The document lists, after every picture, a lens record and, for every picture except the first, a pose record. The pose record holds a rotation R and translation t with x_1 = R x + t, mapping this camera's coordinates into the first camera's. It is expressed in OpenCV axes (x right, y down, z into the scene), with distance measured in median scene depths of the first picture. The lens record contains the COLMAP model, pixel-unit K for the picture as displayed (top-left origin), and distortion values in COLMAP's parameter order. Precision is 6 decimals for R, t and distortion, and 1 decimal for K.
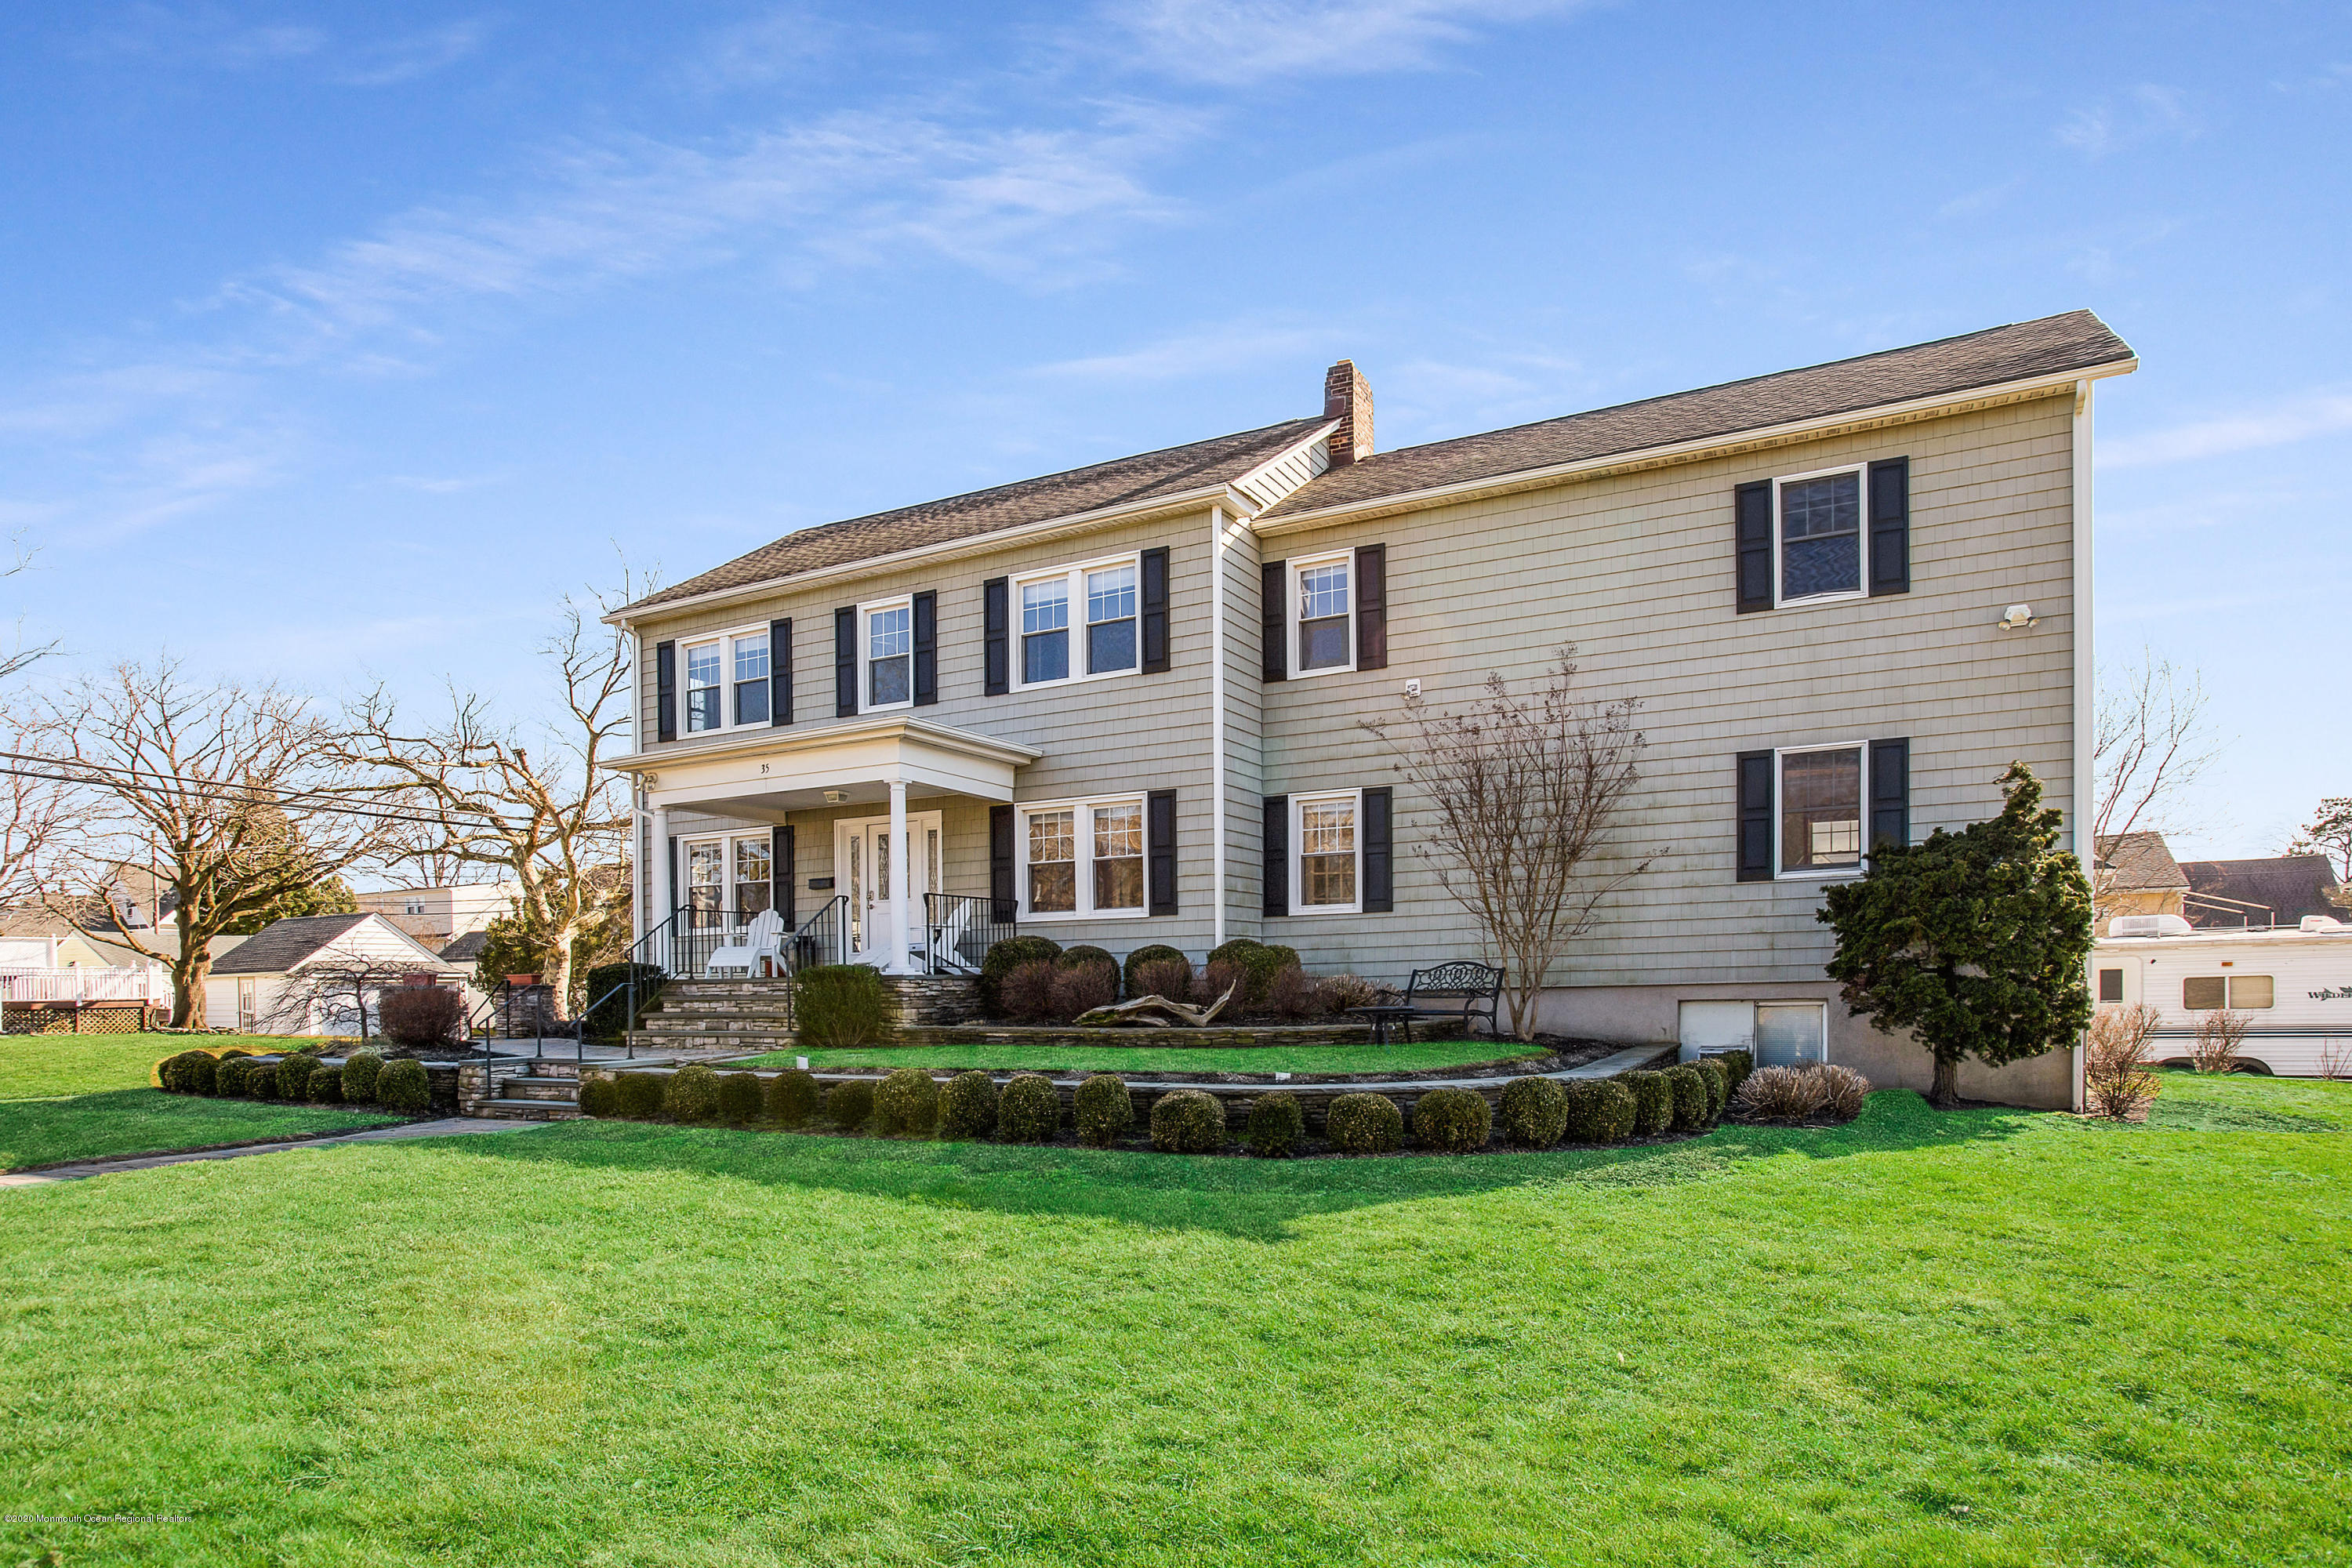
lens RADIAL K [[1344.7, 0, 1153.1], [0, 1344.7, 1005.9], [0, 0, 1]] dist [-0.034922, -0.000612]
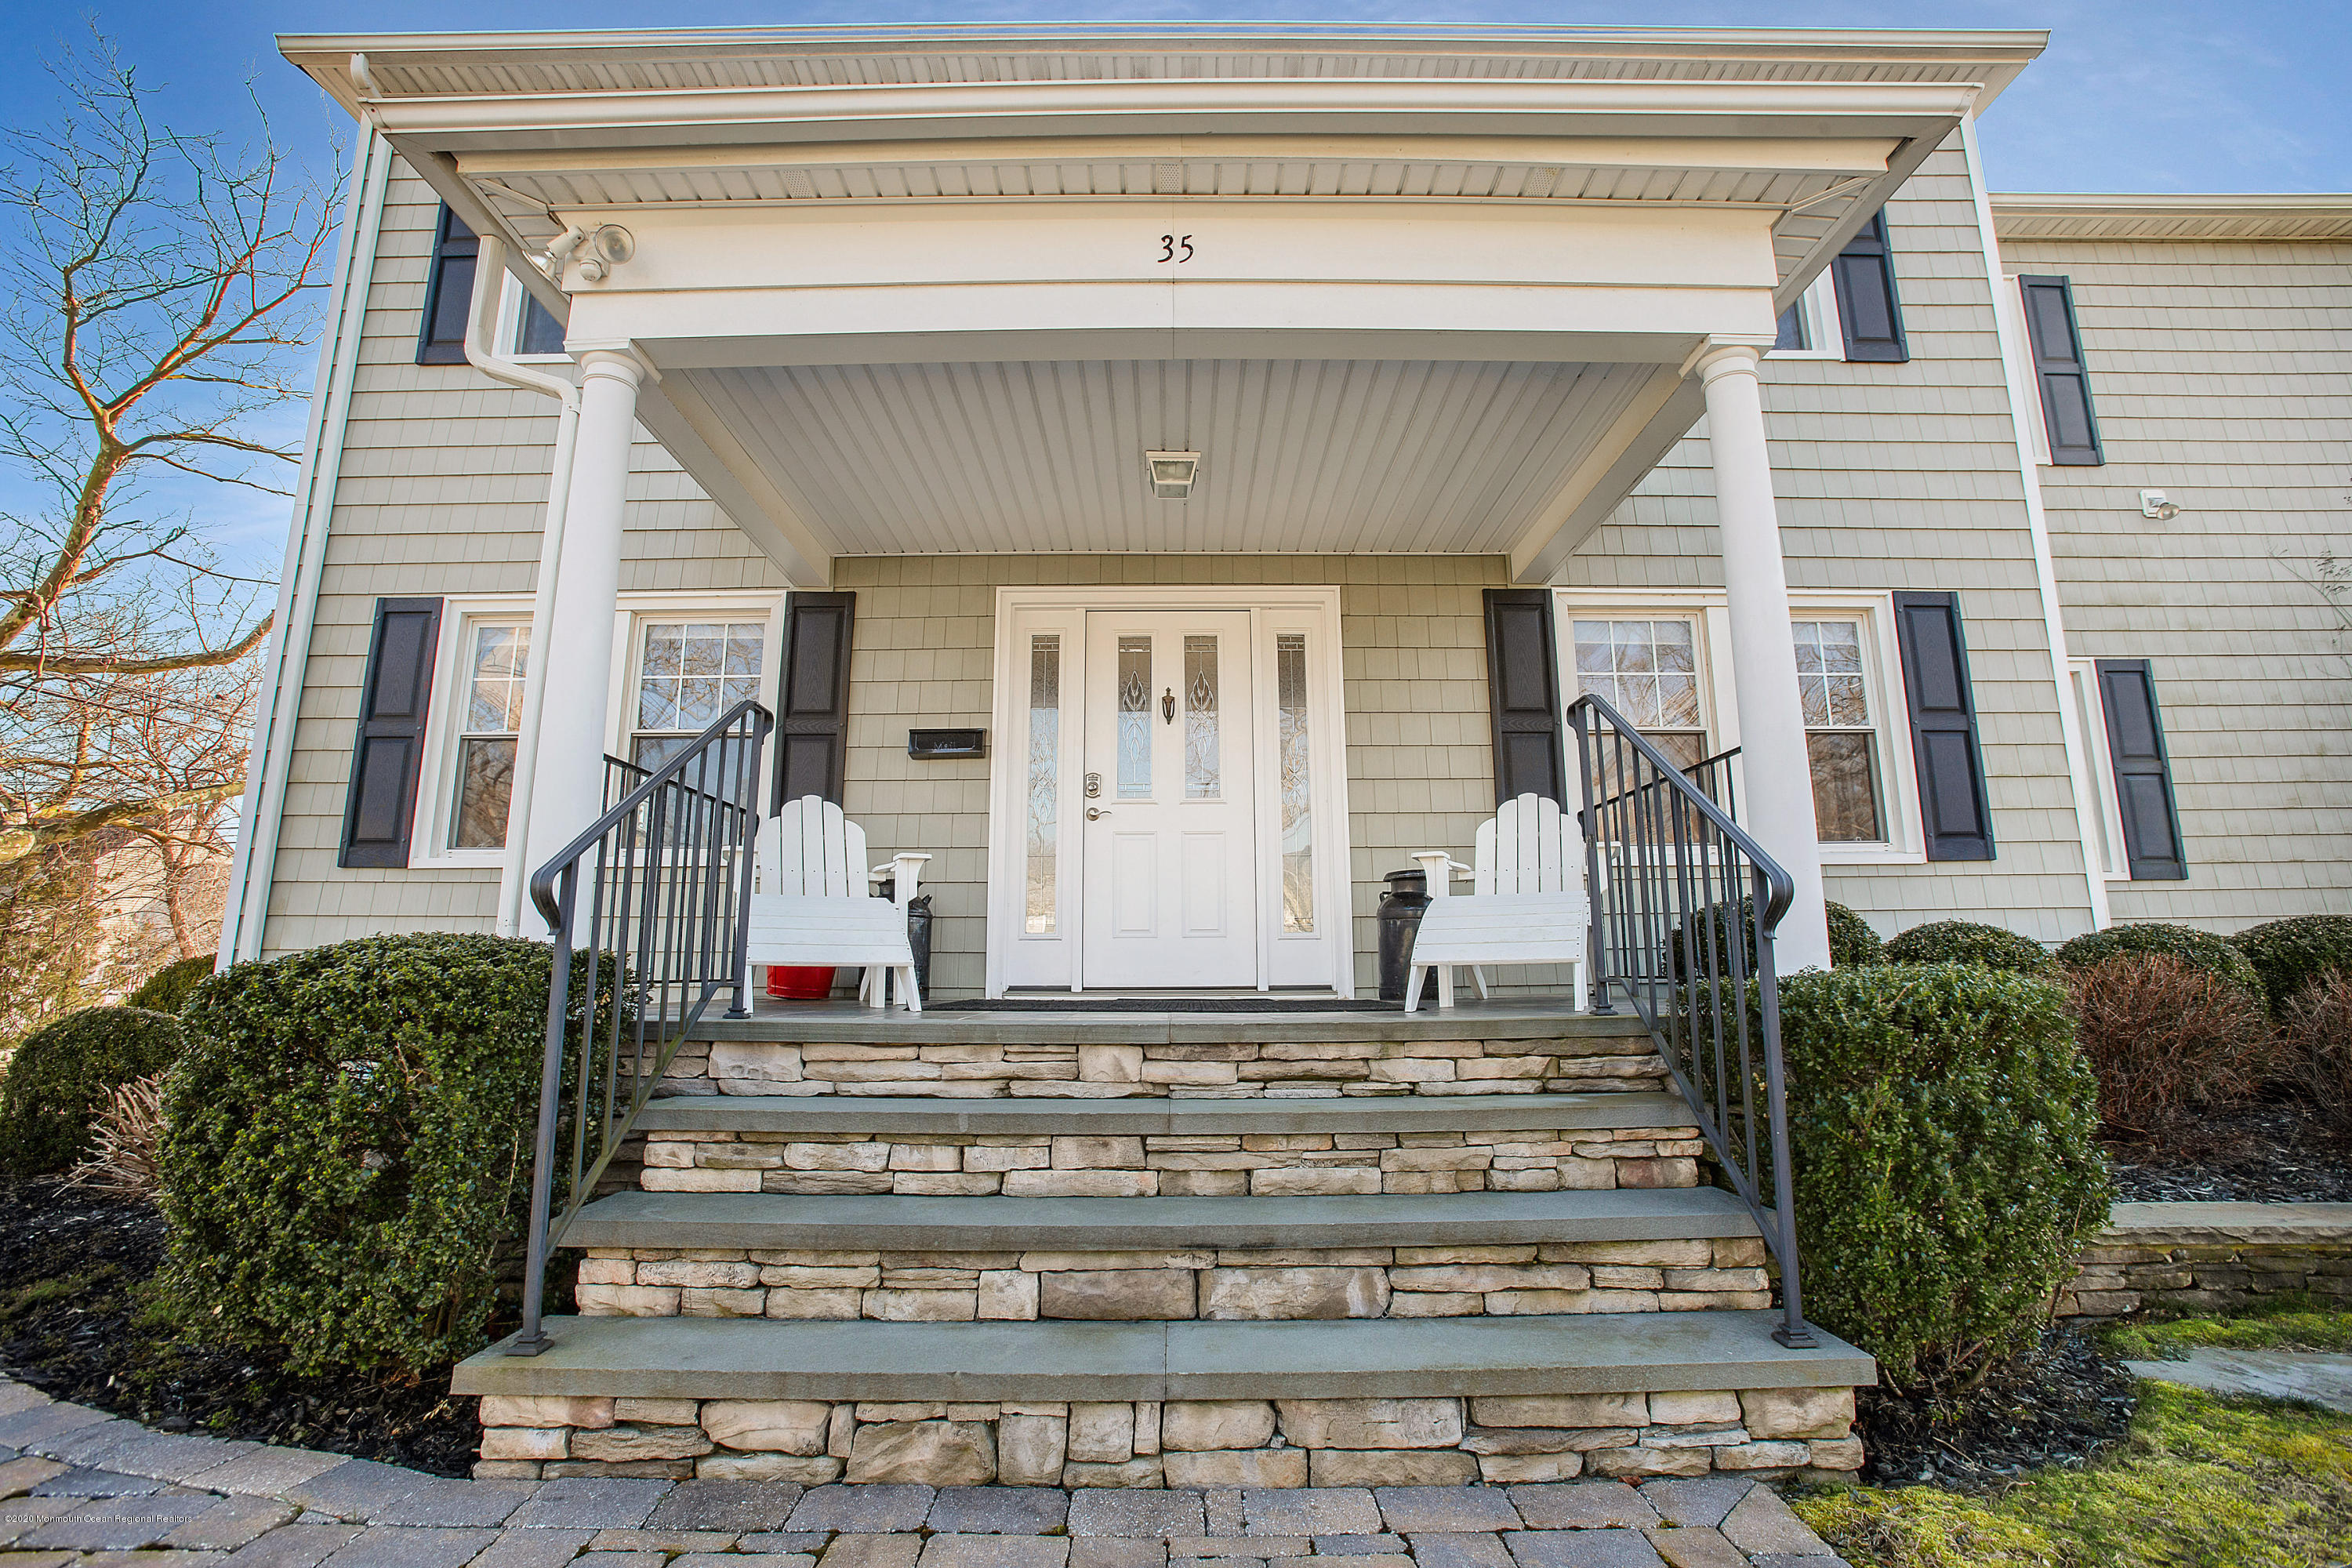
lens RADIAL K [[1082.4, 0, 1185.8], [0, 1082.4, 777.8], [0, 0, 1]] dist [-0.071143, 0.031022]
pose [[0.881620, 0.100920, 0.461044, -0.379308], [-0.003393, 0.978201, -0.207634, -0.021898], [-0.471948, 0.181490, 0.862744, 0.821722]]
